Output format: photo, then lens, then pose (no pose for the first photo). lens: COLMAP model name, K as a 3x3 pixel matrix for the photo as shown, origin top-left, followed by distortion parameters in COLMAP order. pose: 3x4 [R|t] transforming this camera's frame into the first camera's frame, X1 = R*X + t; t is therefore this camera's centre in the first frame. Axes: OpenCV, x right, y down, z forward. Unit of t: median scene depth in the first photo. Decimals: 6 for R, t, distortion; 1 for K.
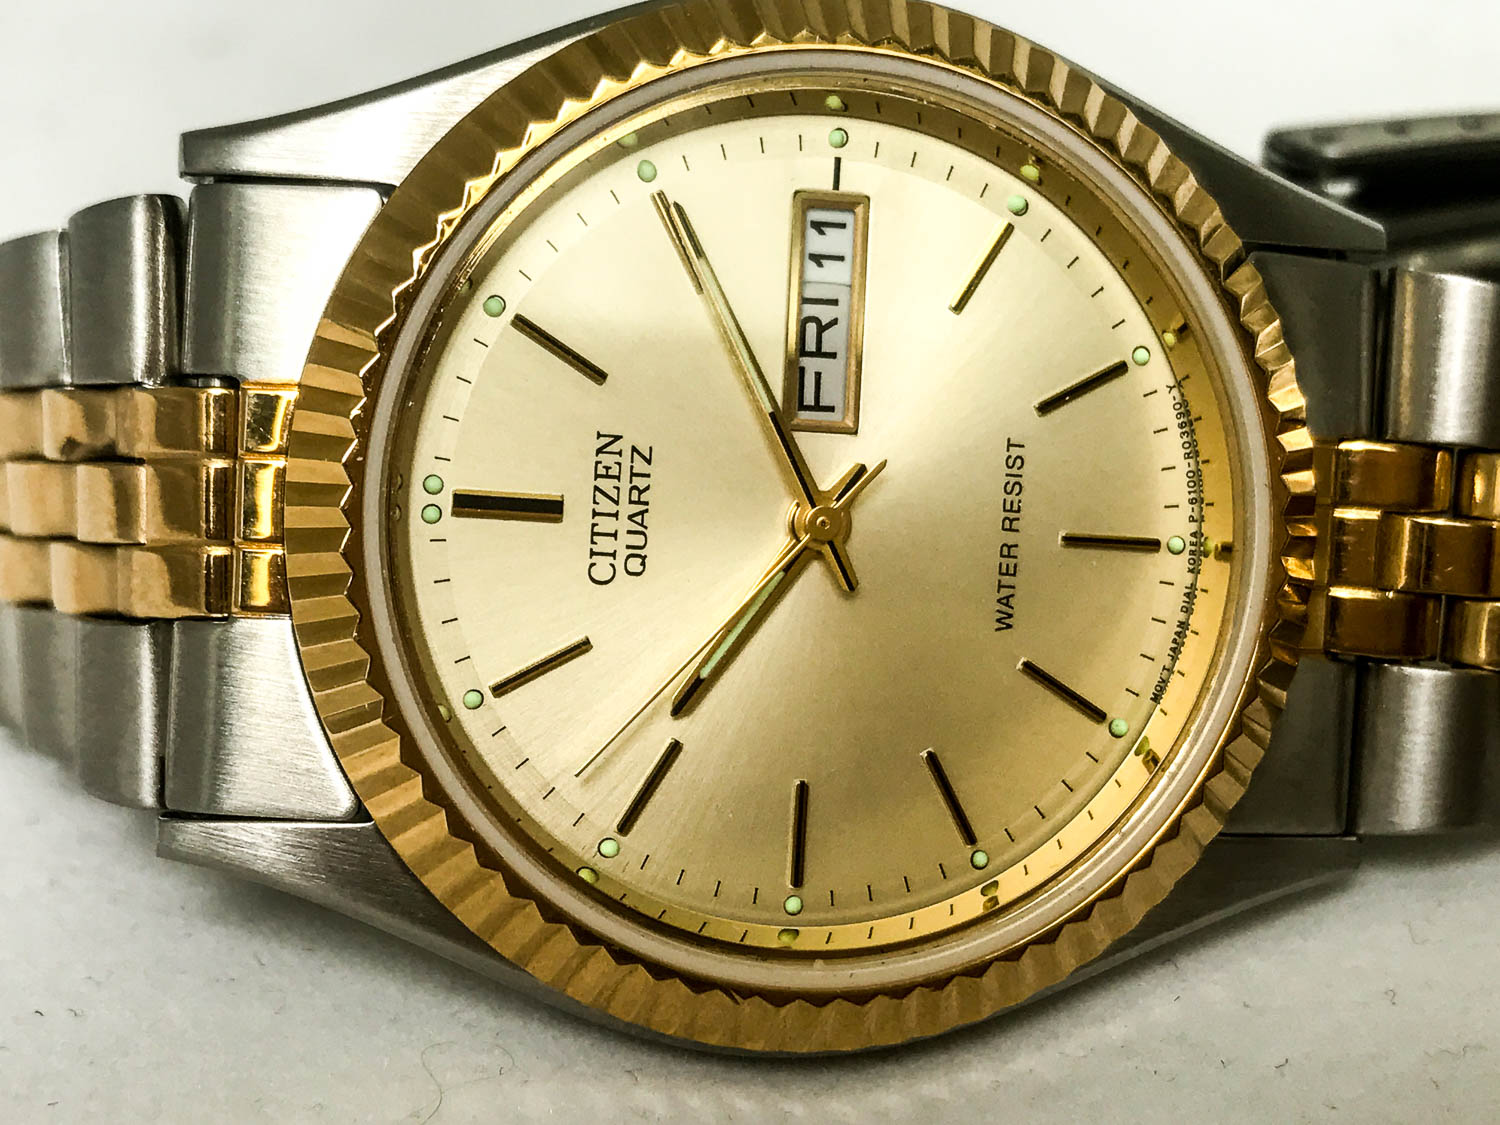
lens RADIAL K [[2589.9, 0, 750.0], [0, 2589.9, 562.5], [0, 0, 1]] dist [0.298007, -1.811040]
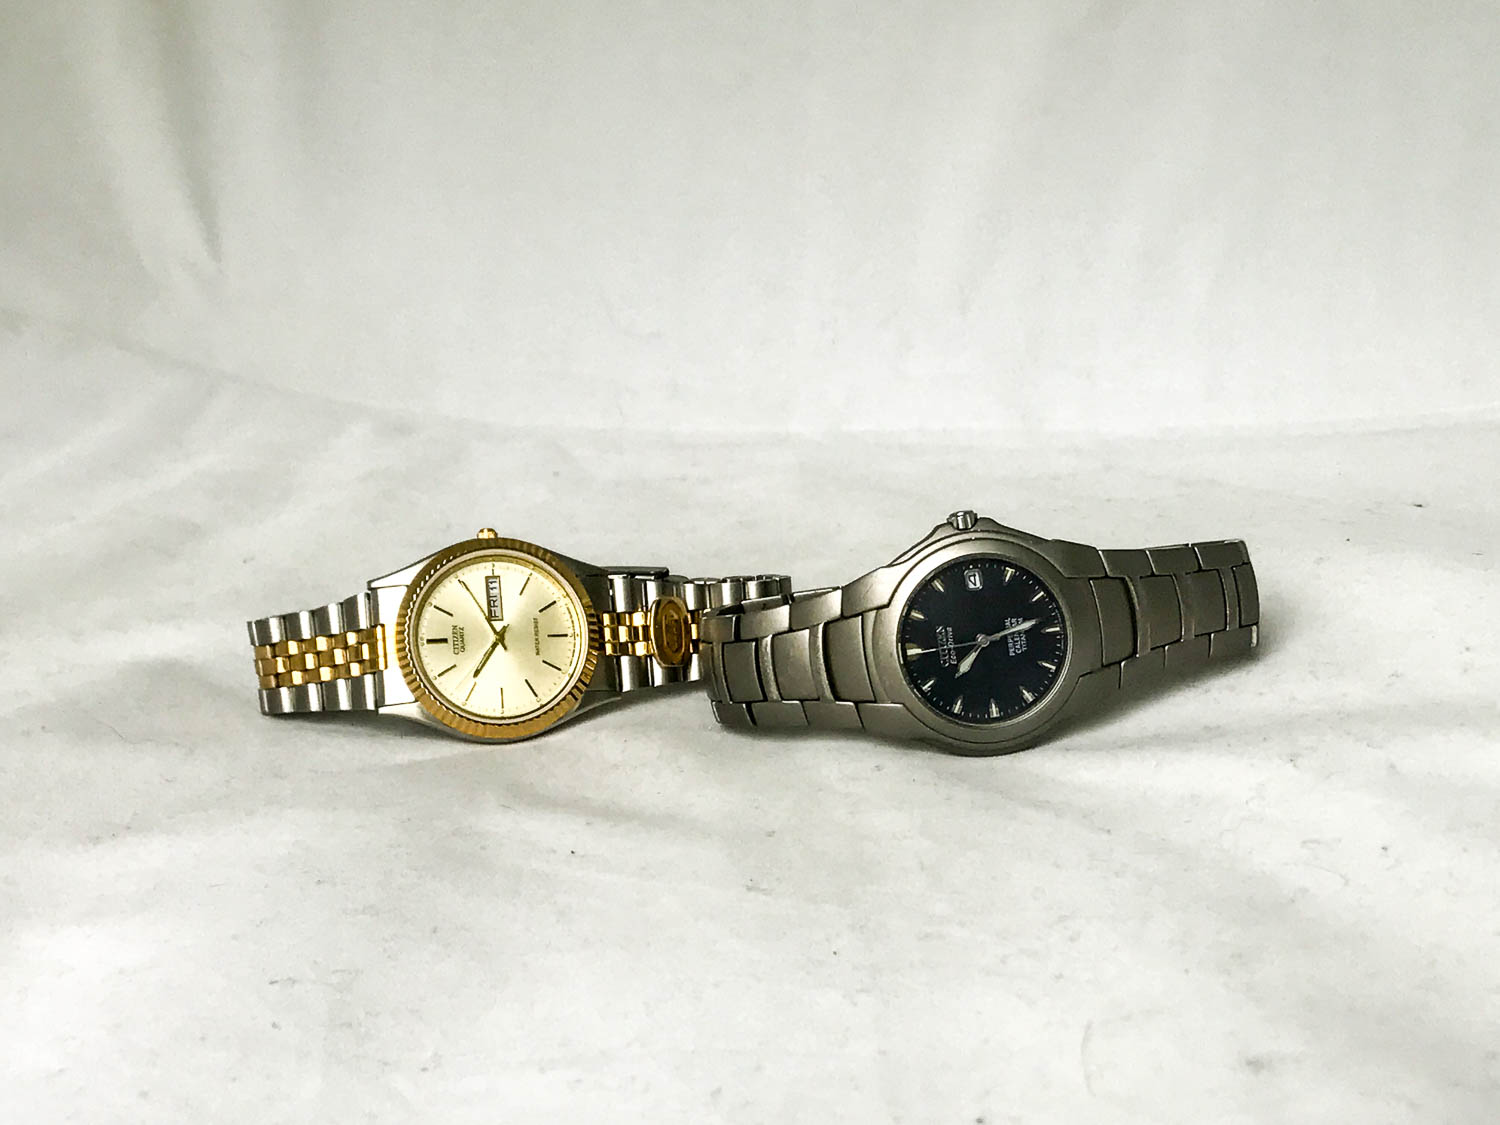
lens RADIAL K [[2589.9, 0, 750.0], [0, 2589.9, 562.5], [0, 0, 1]] dist [0.298007, -1.811040]
pose [[0.989839, -0.134958, 0.044779, 0.310090], [0.141044, 0.971835, -0.188796, 0.880207], [-0.018039, 0.193193, 0.980995, -4.084808]]
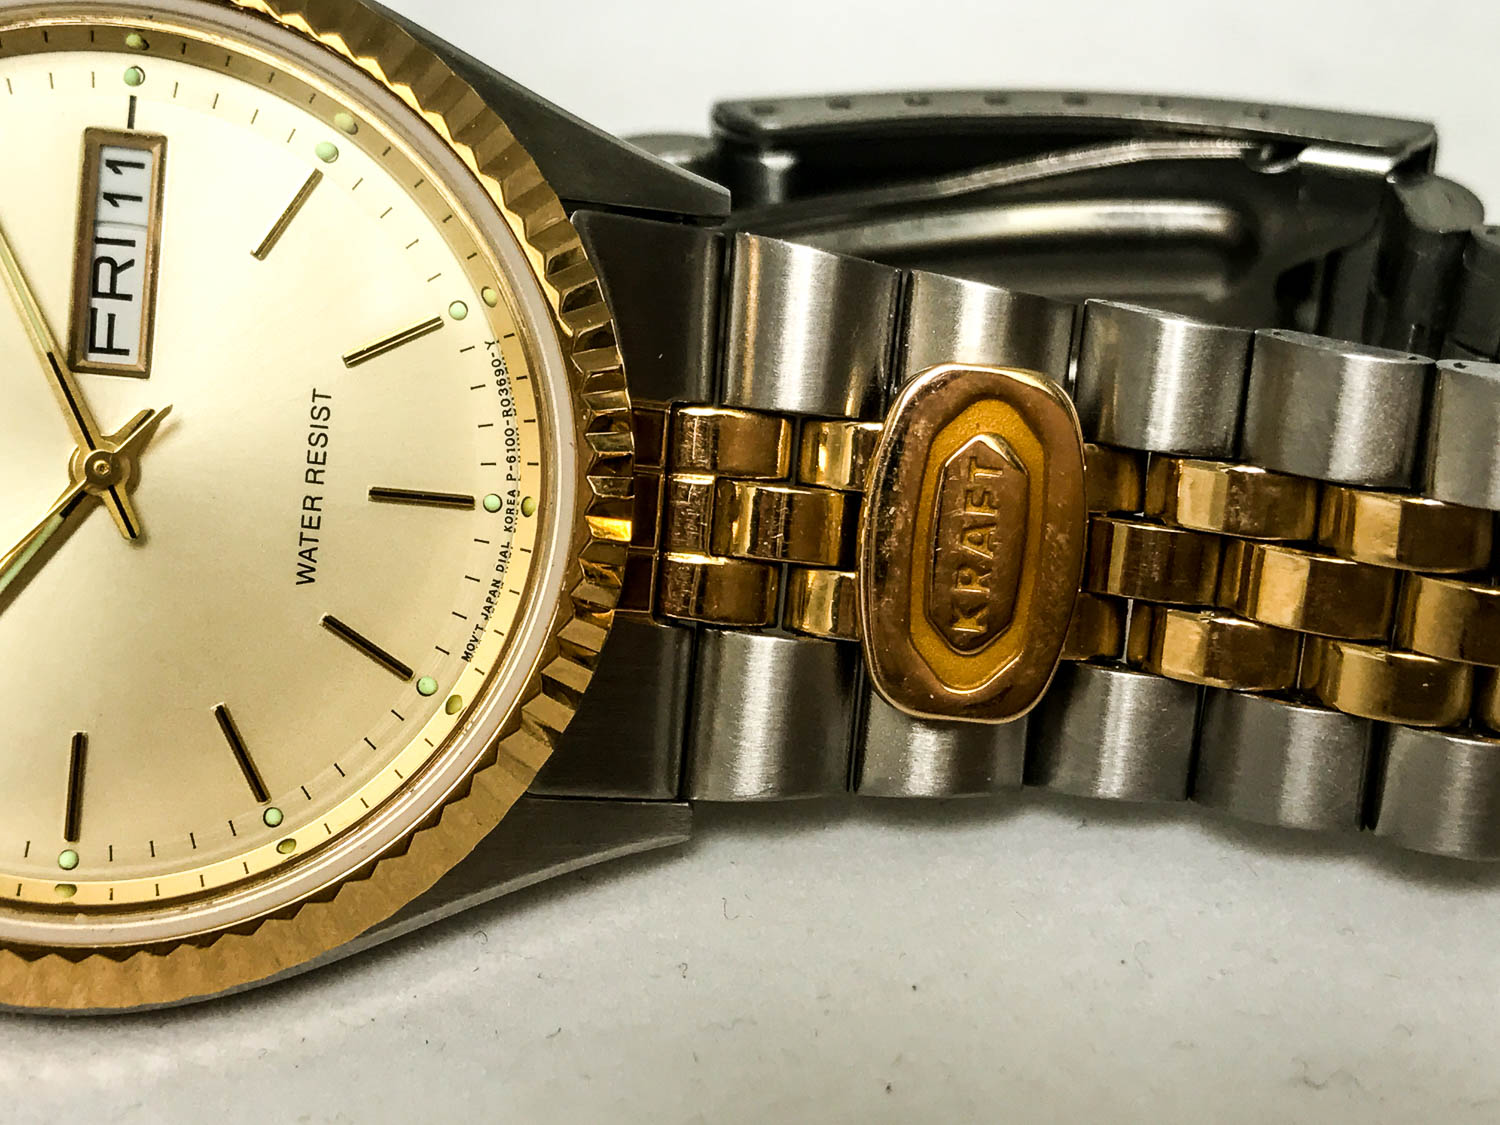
lens RADIAL K [[2589.9, 0, 750.0], [0, 2589.9, 562.5], [0, 0, 1]] dist [0.298007, -1.811040]
pose [[0.999446, 0.025546, 0.021318, 0.247576], [-0.025441, 0.999663, -0.005204, 0.019031], [-0.021444, 0.004659, 0.999759, 0.011031]]
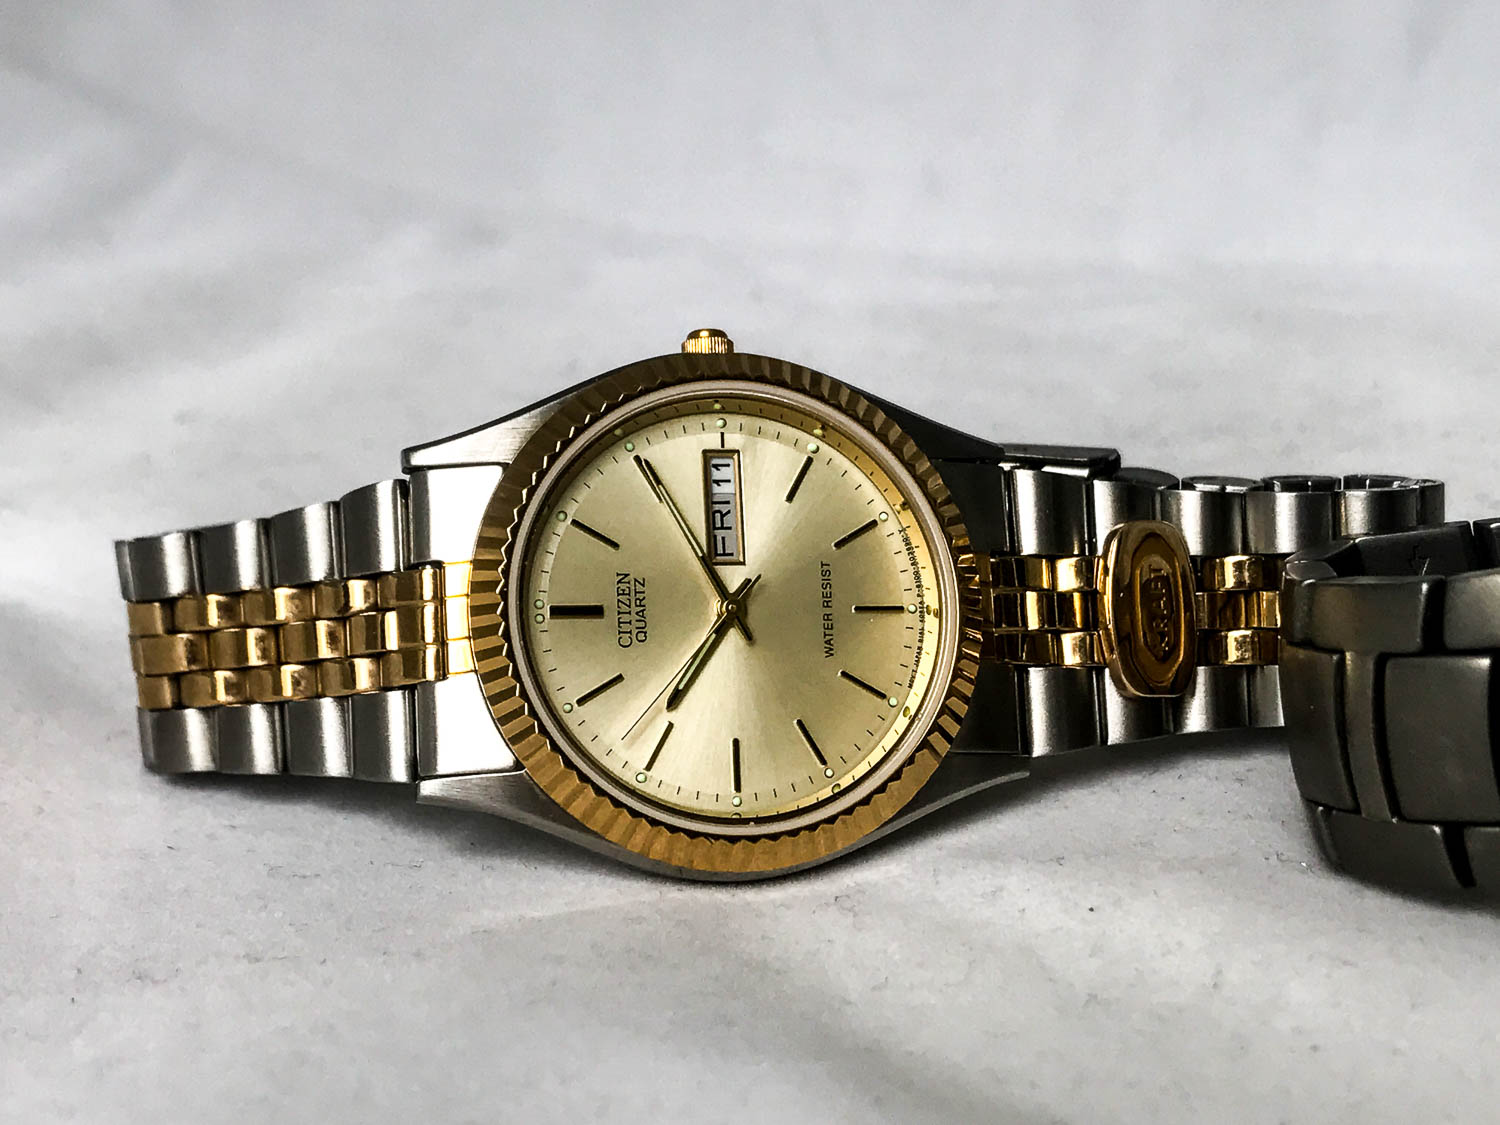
lens RADIAL K [[2589.9, 0, 750.0], [0, 2589.9, 562.5], [0, 0, 1]] dist [0.298007, -1.811040]
pose [[0.995011, -0.097362, 0.021758, 0.001337], [0.099651, 0.980311, -0.170469, 0.290311], [-0.004732, 0.171786, 0.985123, -0.973463]]
